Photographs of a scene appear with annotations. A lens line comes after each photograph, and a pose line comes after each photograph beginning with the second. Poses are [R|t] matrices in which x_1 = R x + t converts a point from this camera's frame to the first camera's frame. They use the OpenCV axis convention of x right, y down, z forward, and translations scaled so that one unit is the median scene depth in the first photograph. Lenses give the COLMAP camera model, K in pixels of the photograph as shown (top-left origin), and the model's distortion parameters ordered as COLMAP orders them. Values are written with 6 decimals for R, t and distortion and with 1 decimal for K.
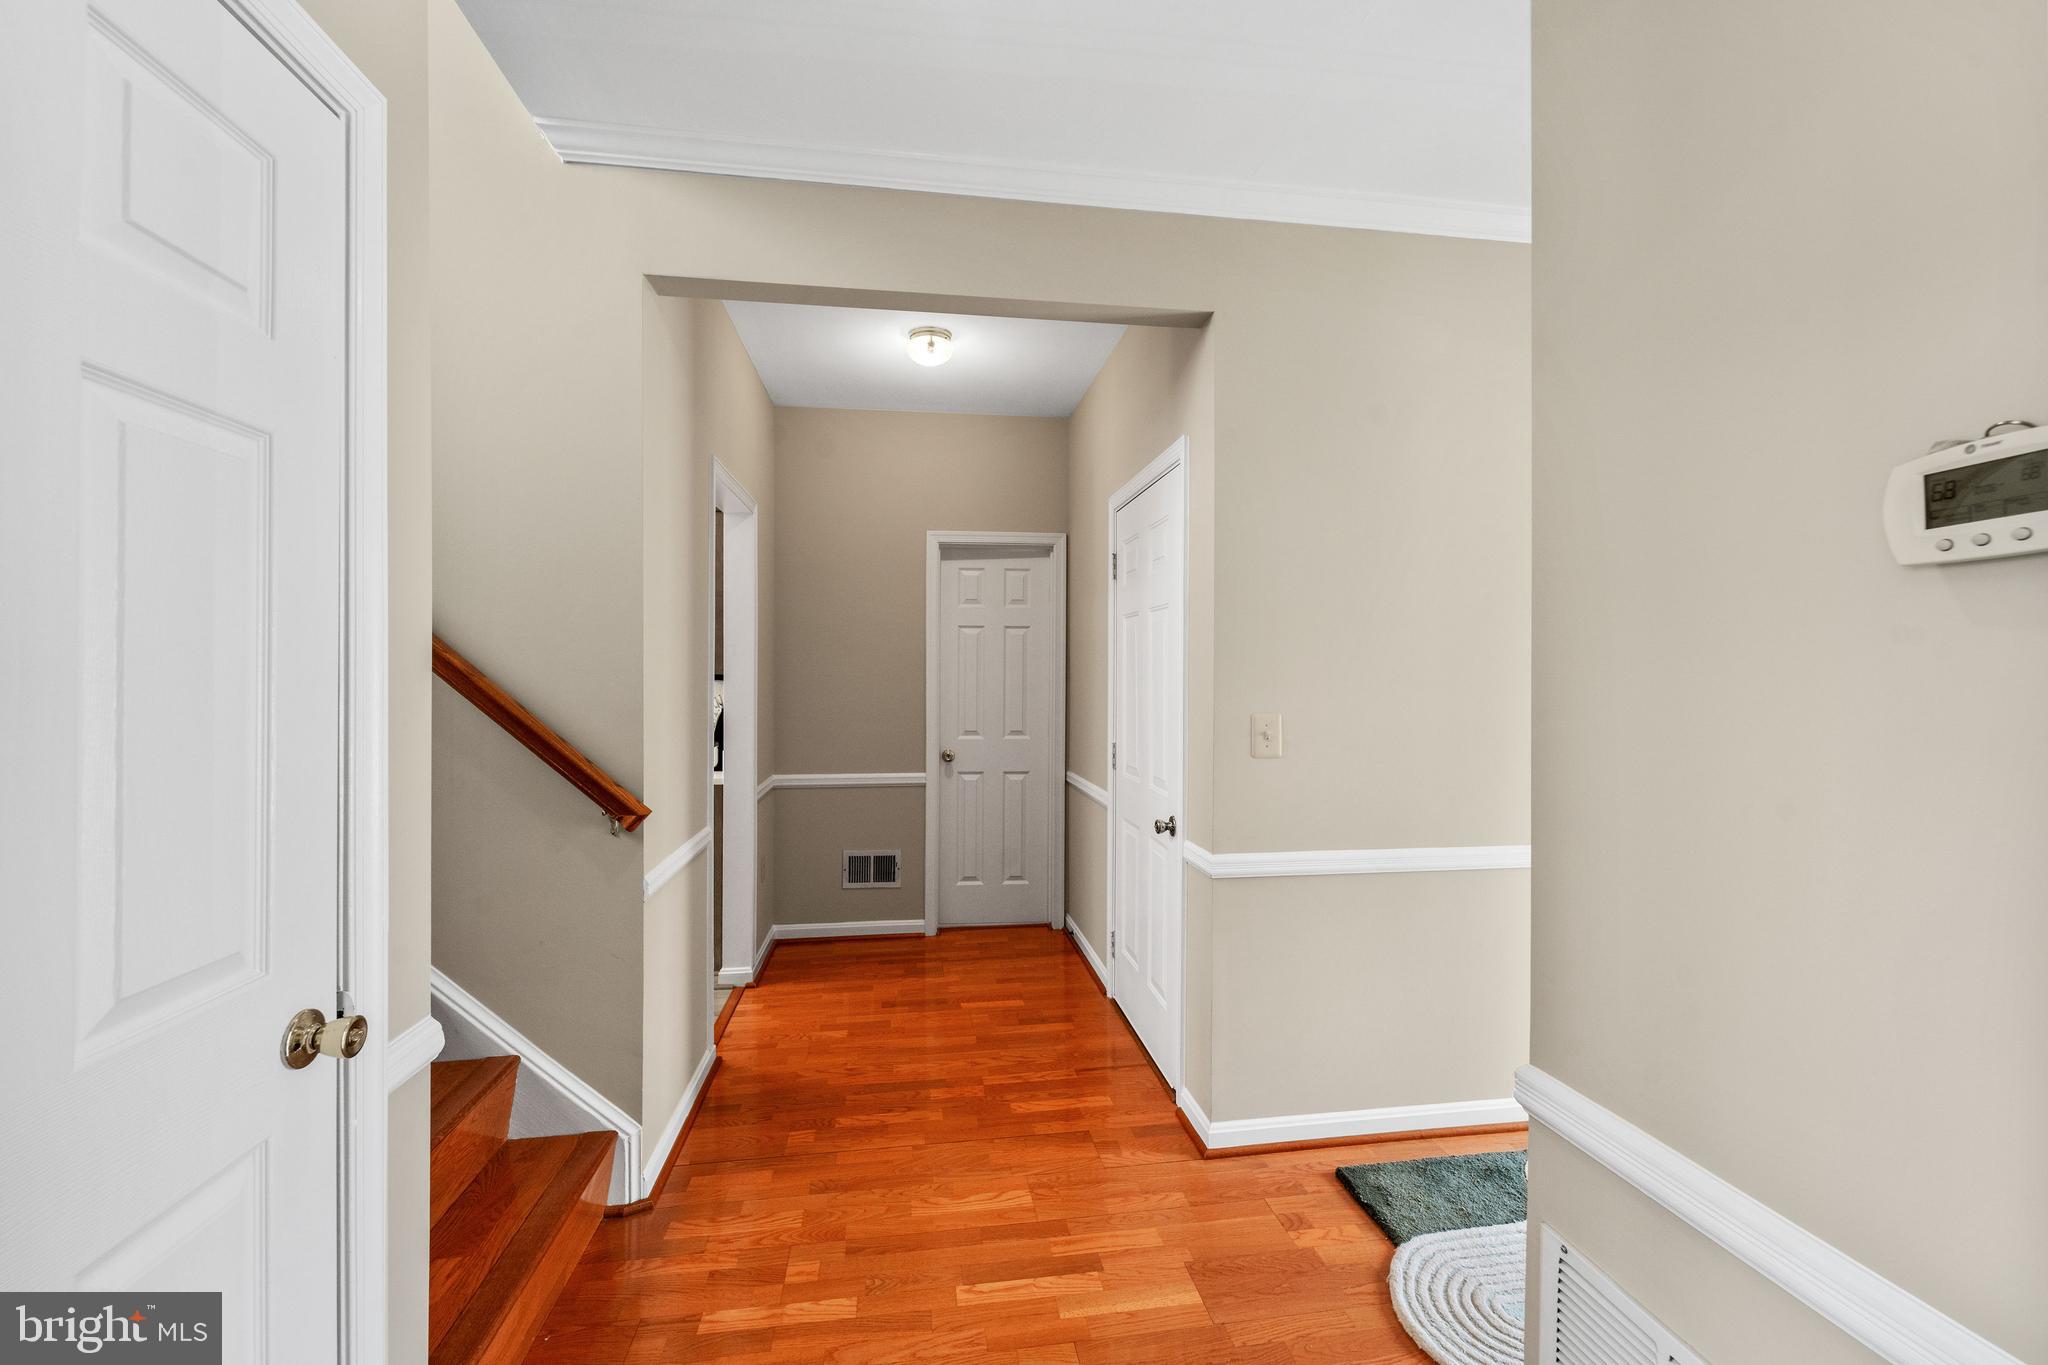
lens RADIAL K [[813.0, 0, 1019.5], [0, 813.0, 675.3], [0, 0, 1]] dist [0.000495, 0.000043]
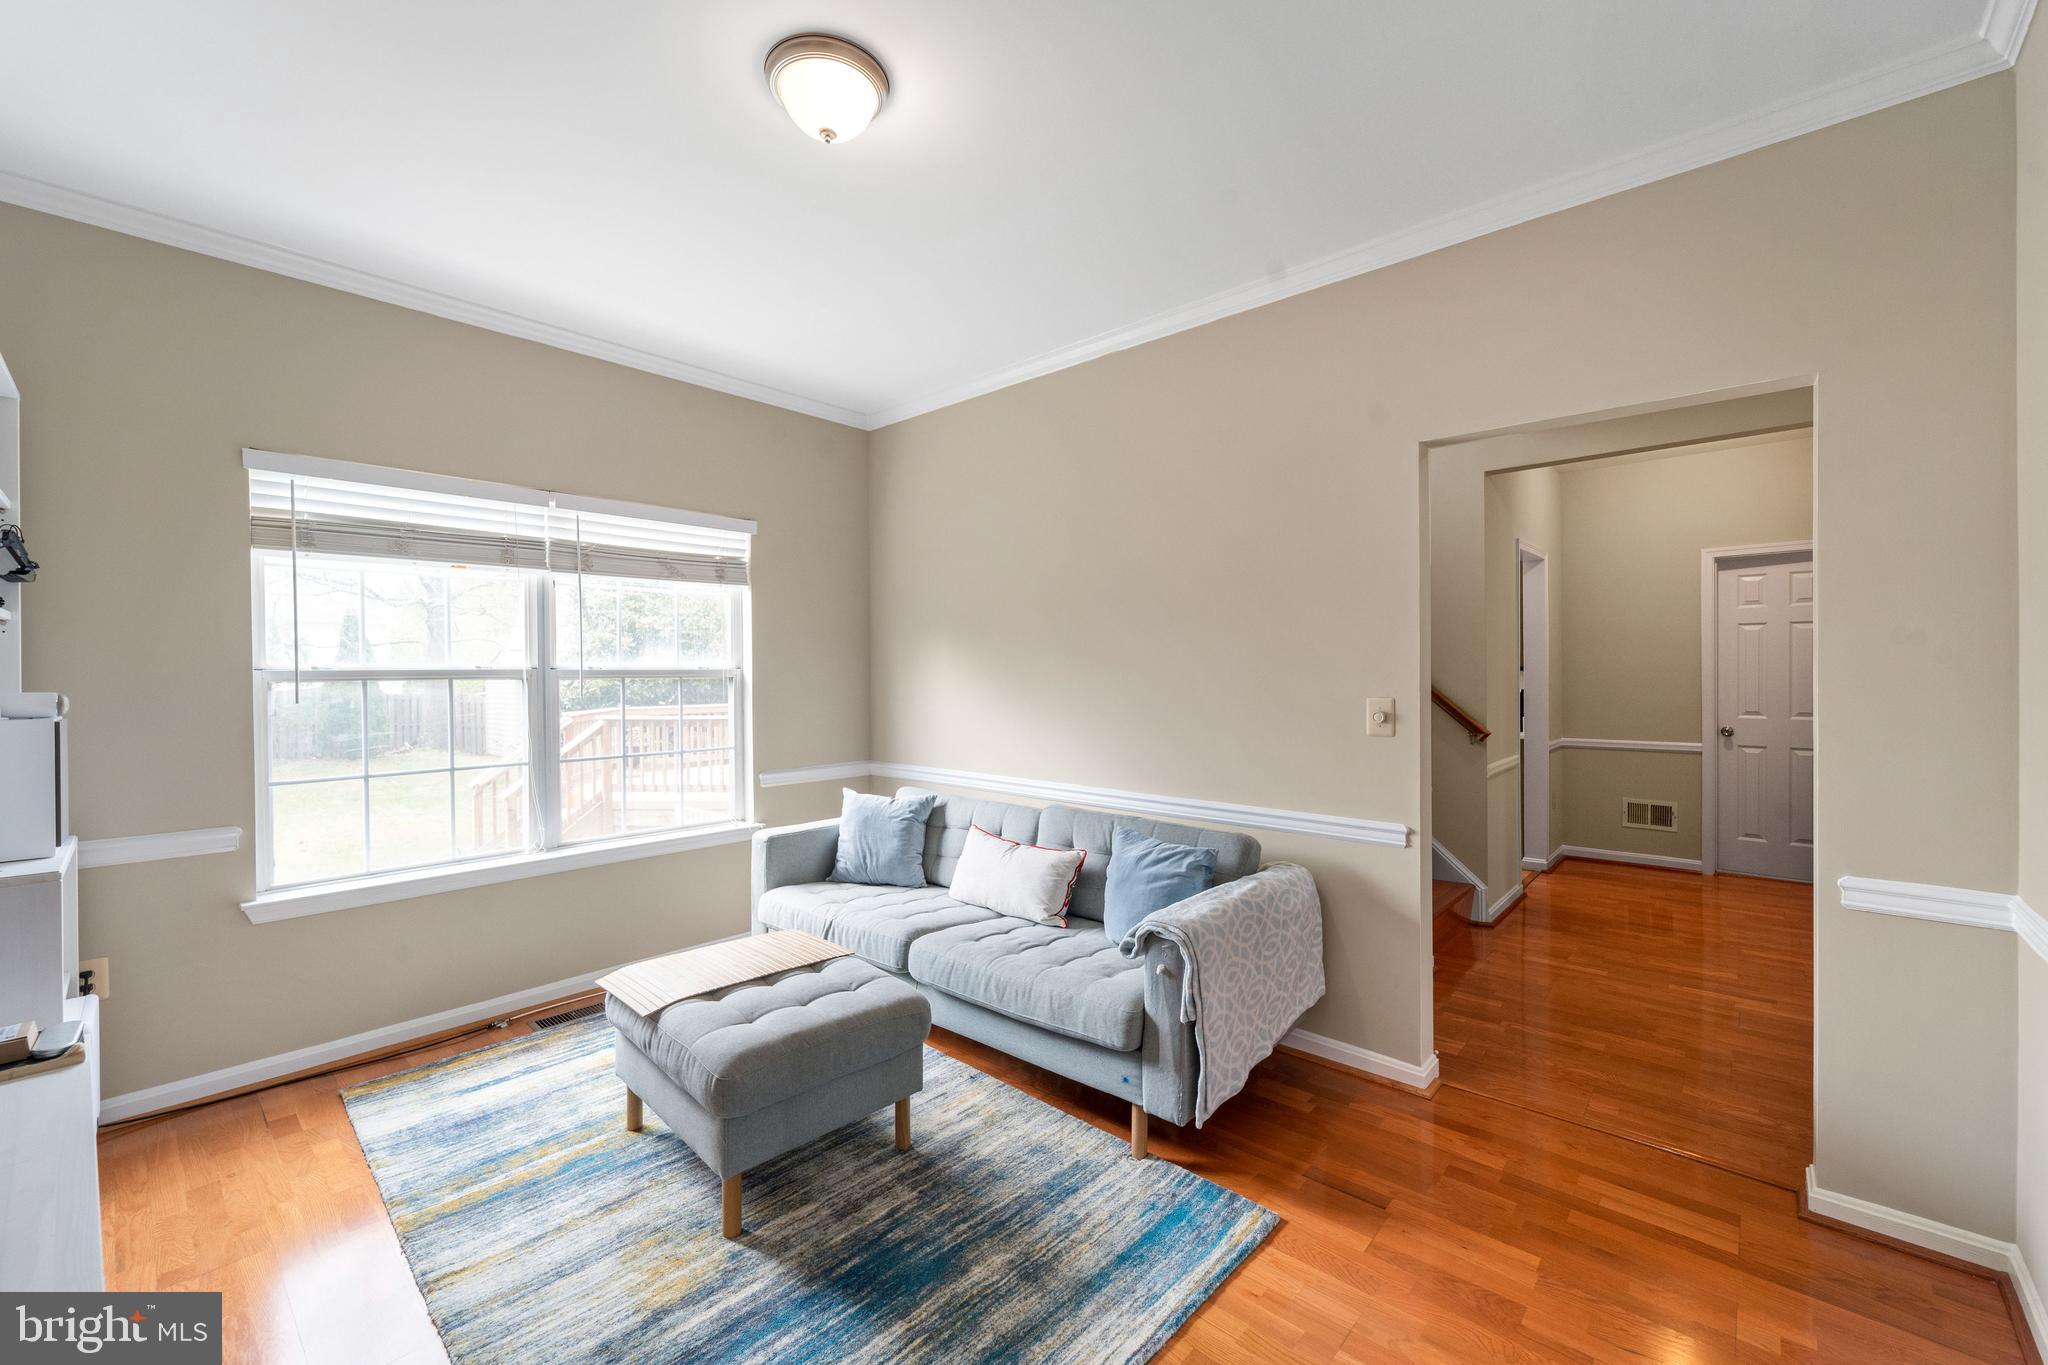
lens RADIAL K [[813.0, 0, 1019.5], [0, 813.0, 675.3], [0, 0, 1]] dist [0.000495, 0.000043]
pose [[0.633468, -0.002234, -0.773765, 0.228732], [0.009267, 0.999946, 0.004700, 0.000150], [0.773713, -0.010148, 0.633455, -0.732993]]
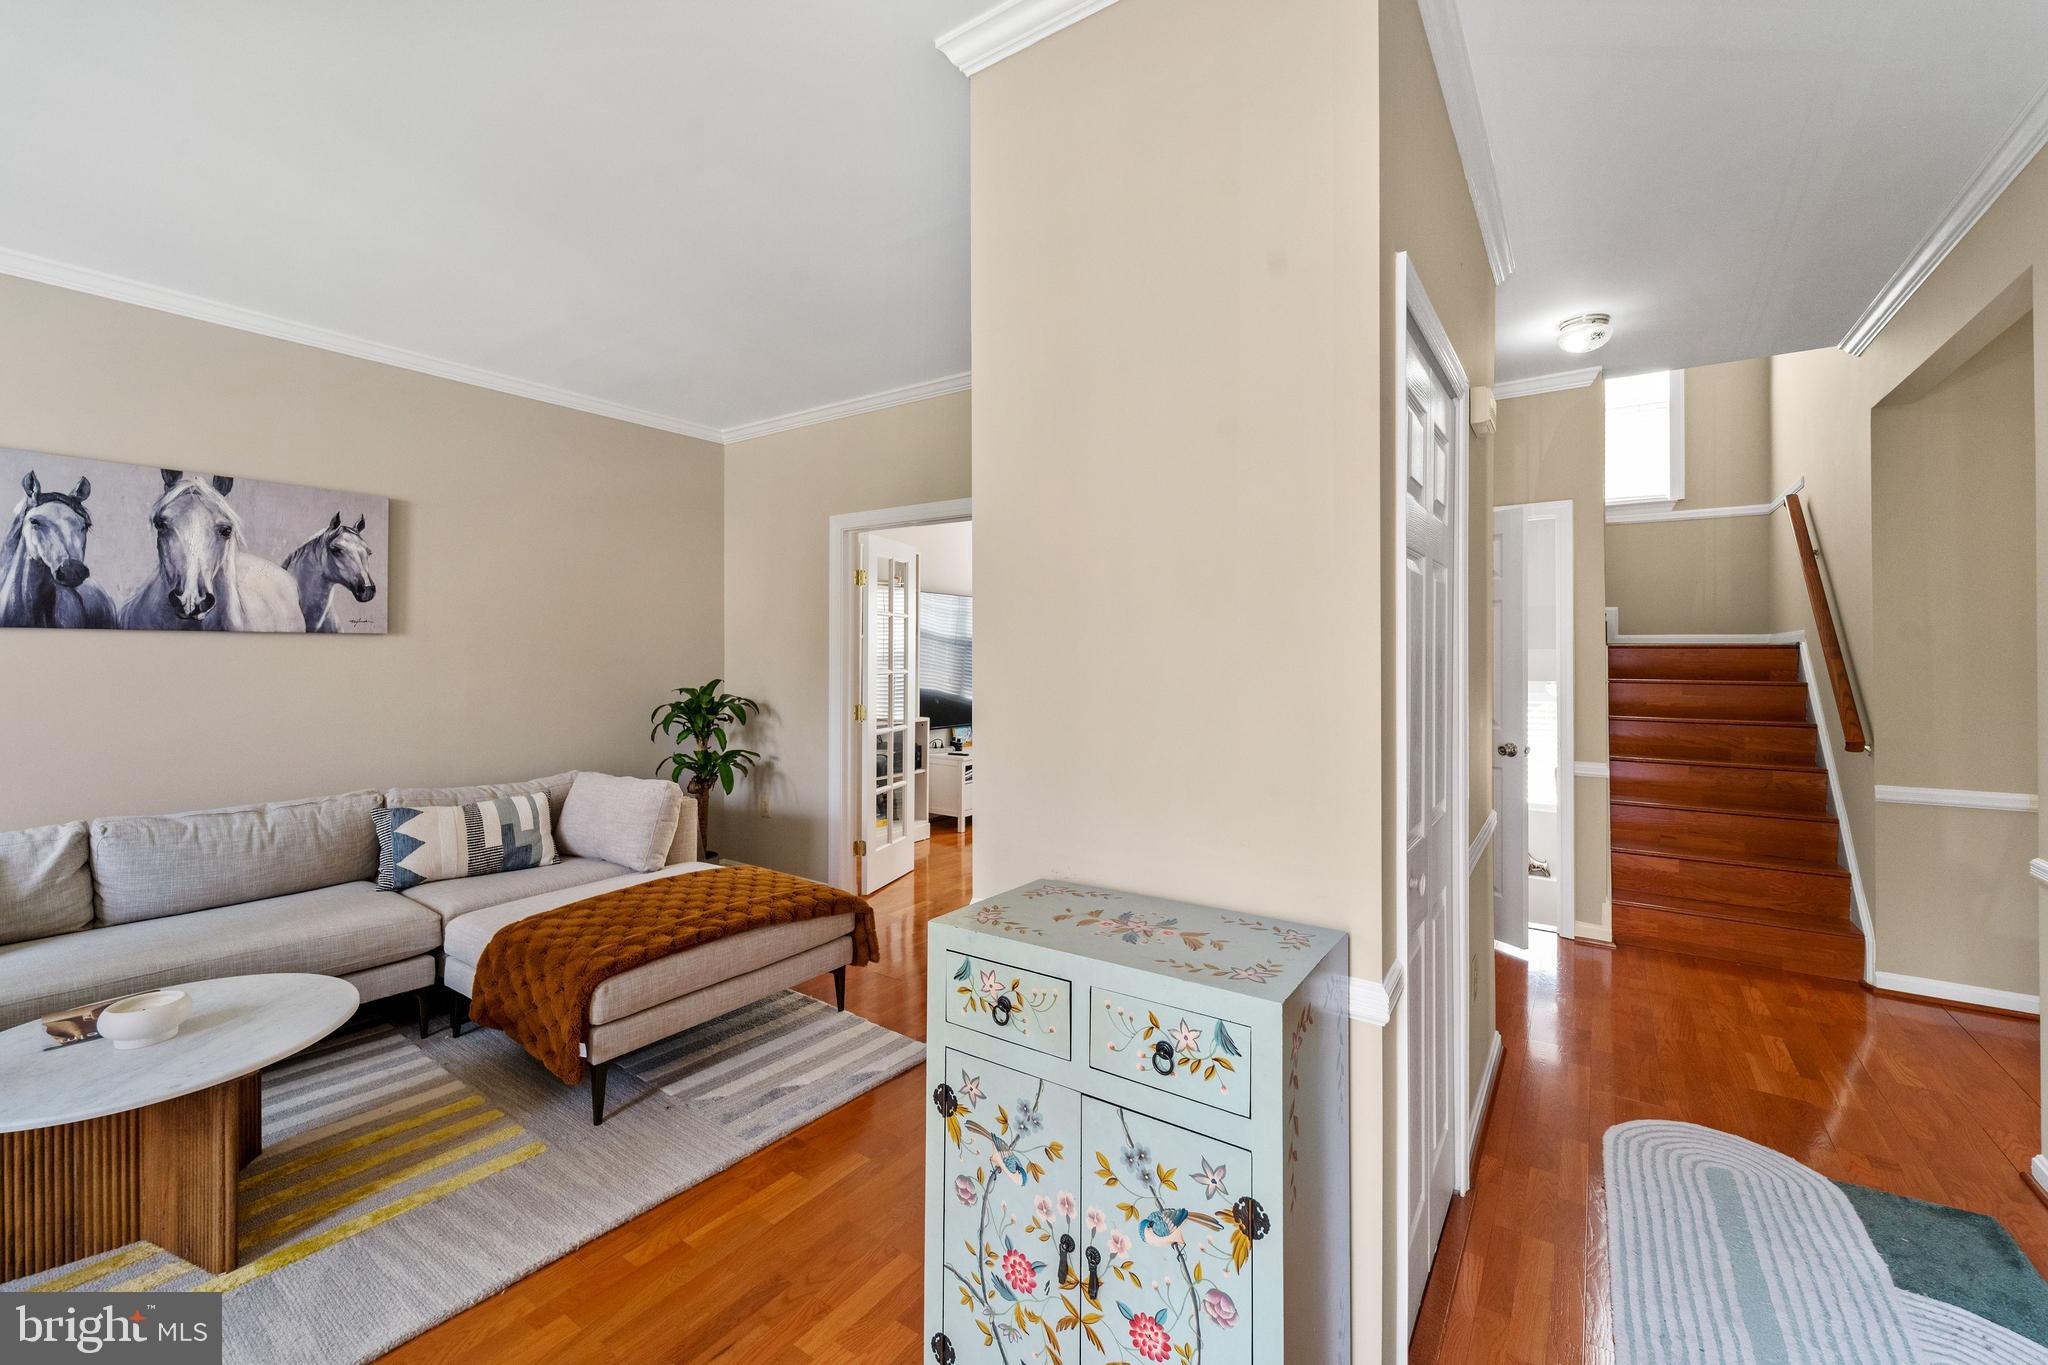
lens RADIAL K [[829.8, 0, 1023.8], [0, 829.8, 653.3], [0, 0, 1]] dist [-0.000837, -0.000199]
pose [[-0.676235, -0.001448, -0.736684, 1.148930], [0.002149, 0.999990, -0.003938, -0.009749], [0.736683, -0.004246, -0.676225, 0.530389]]
